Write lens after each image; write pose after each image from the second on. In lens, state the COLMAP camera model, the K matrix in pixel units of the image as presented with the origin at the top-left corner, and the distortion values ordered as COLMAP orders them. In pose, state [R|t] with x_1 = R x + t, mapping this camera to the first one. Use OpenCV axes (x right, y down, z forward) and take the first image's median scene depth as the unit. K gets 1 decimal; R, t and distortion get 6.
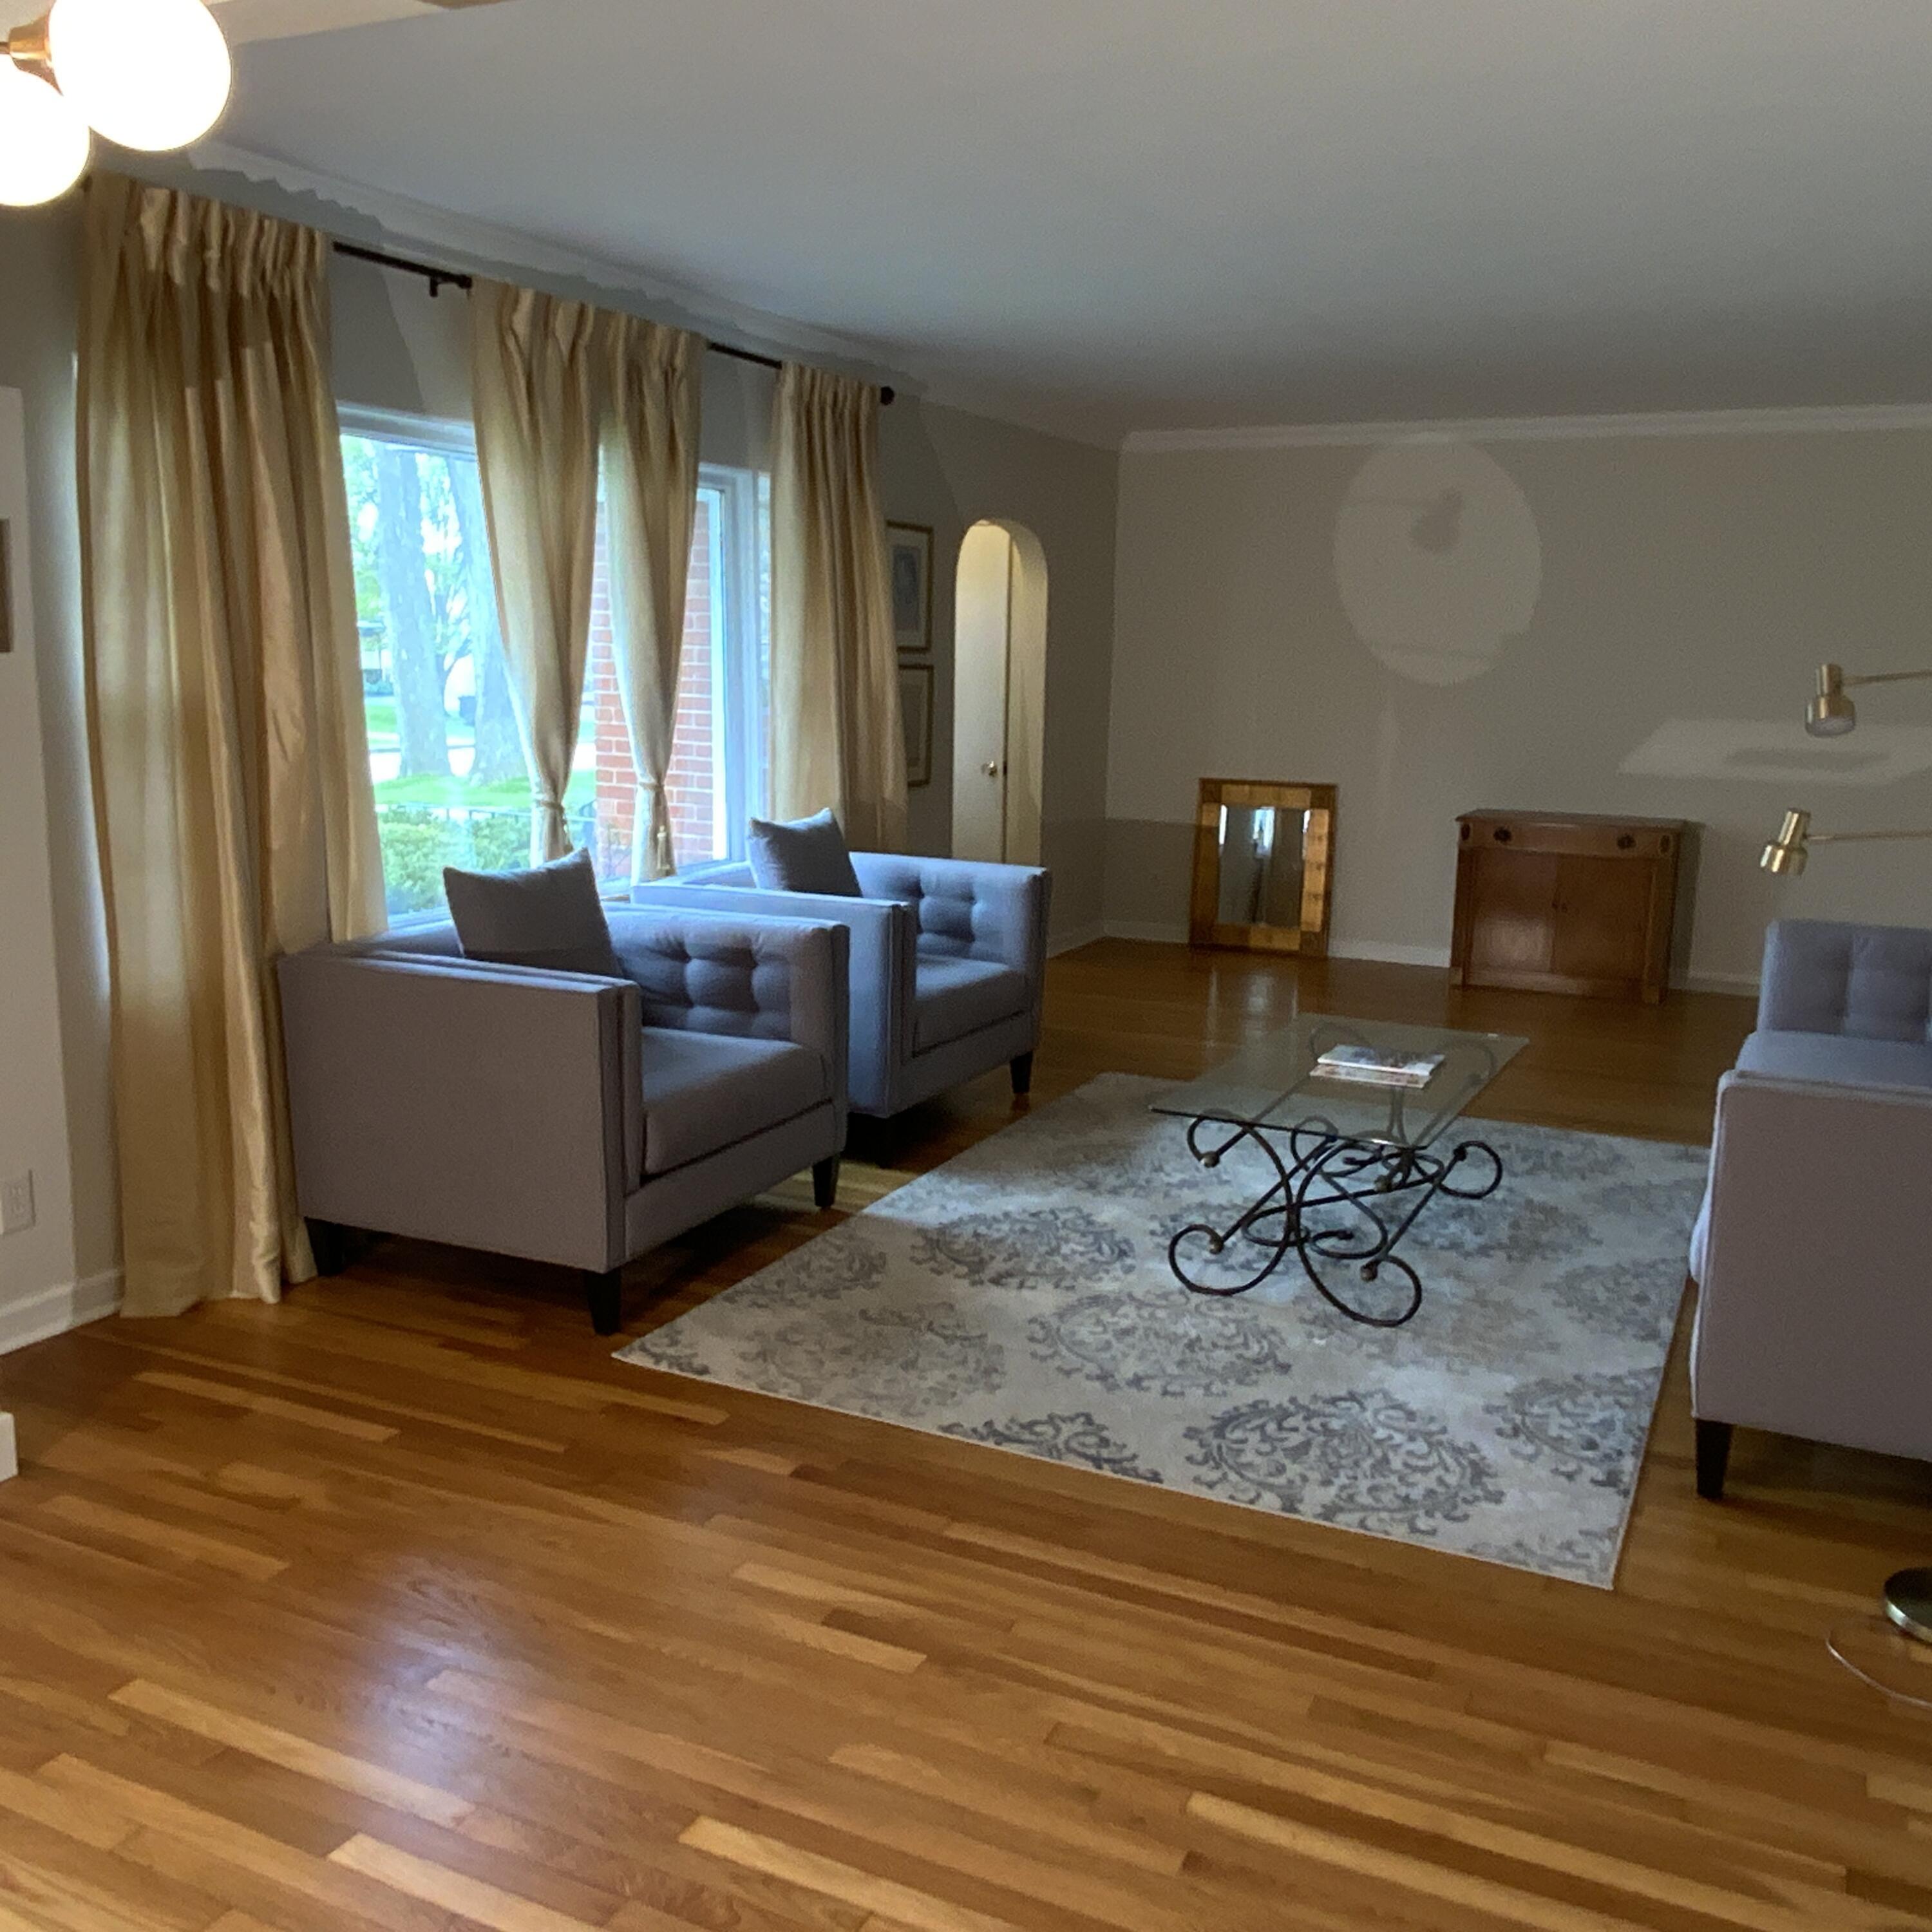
lens RADIAL K [[1838.6, 0, 959.1], [0, 1838.6, 961.9], [0, 0, 1]] dist [0.112731, 0.000000]
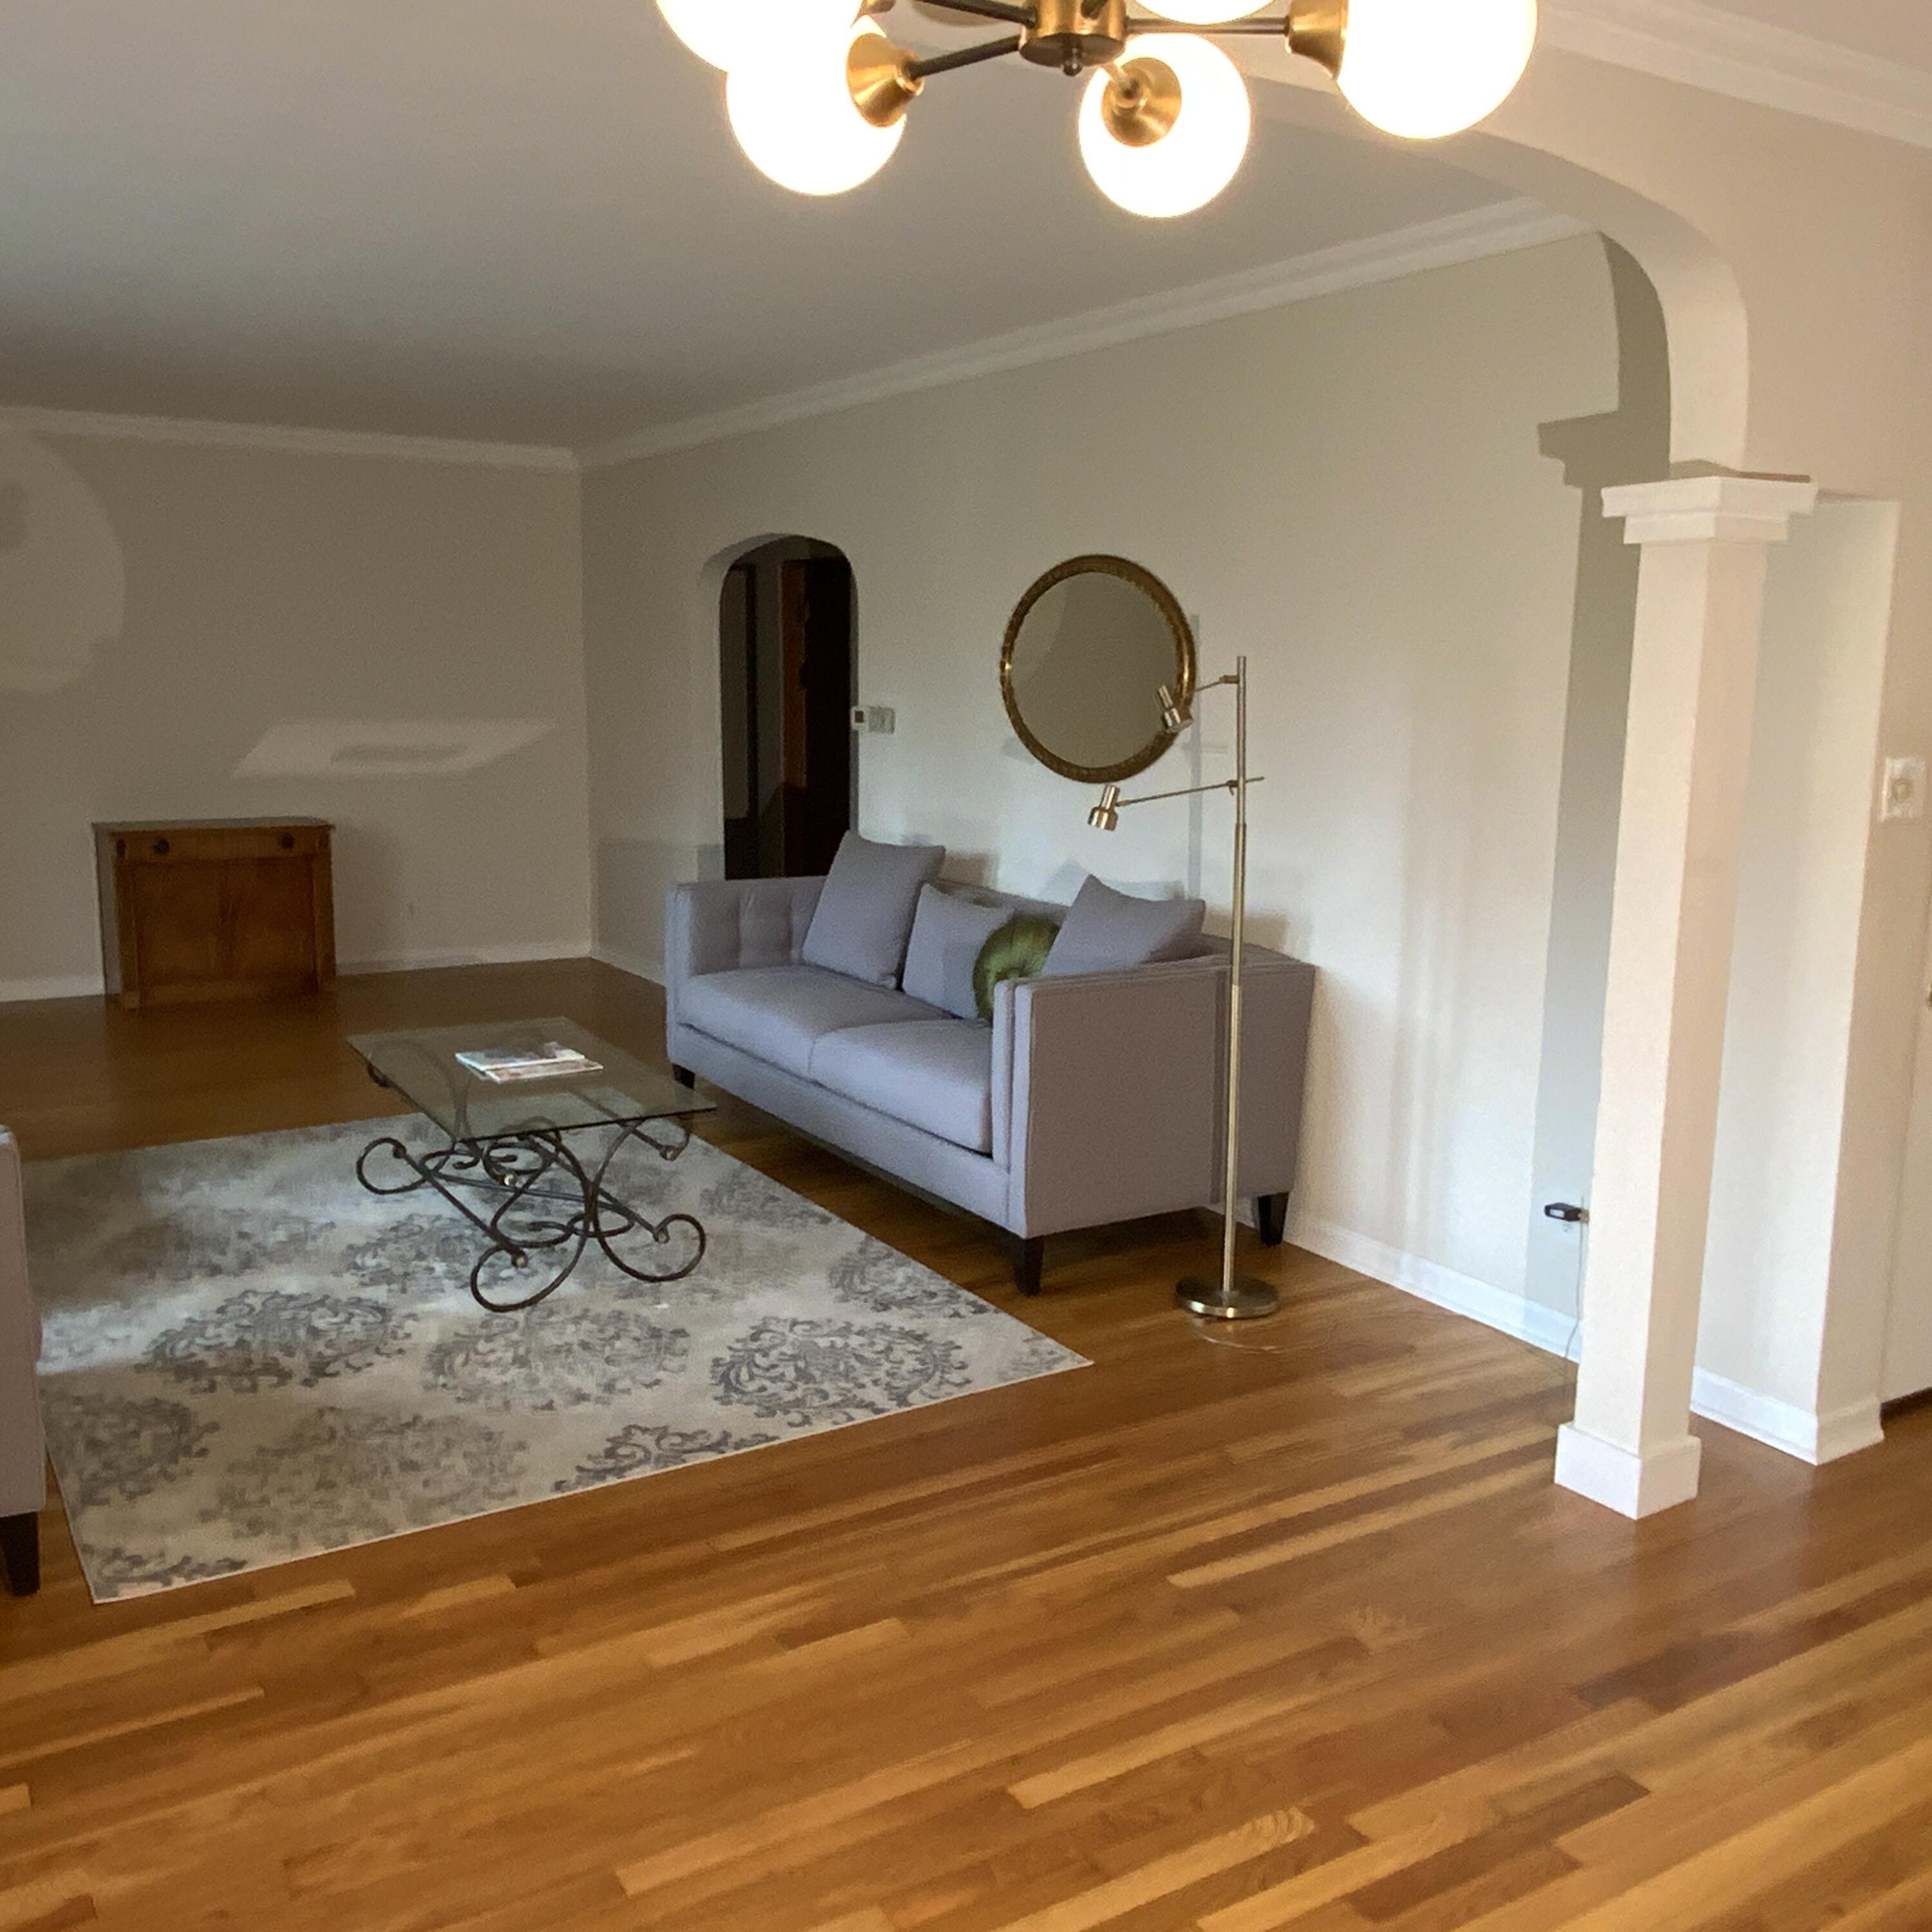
lens RADIAL K [[1838.6, 0, 949.1], [0, 1838.6, 968.3], [0, 0, 1]] dist [0.112731, 0.000000]
pose [[0.555269, -0.159435, 0.816246, -0.610629], [0.153762, 0.984213, 0.087643, -0.063434], [-0.817333, 0.076842, 0.571018, 0.249528]]
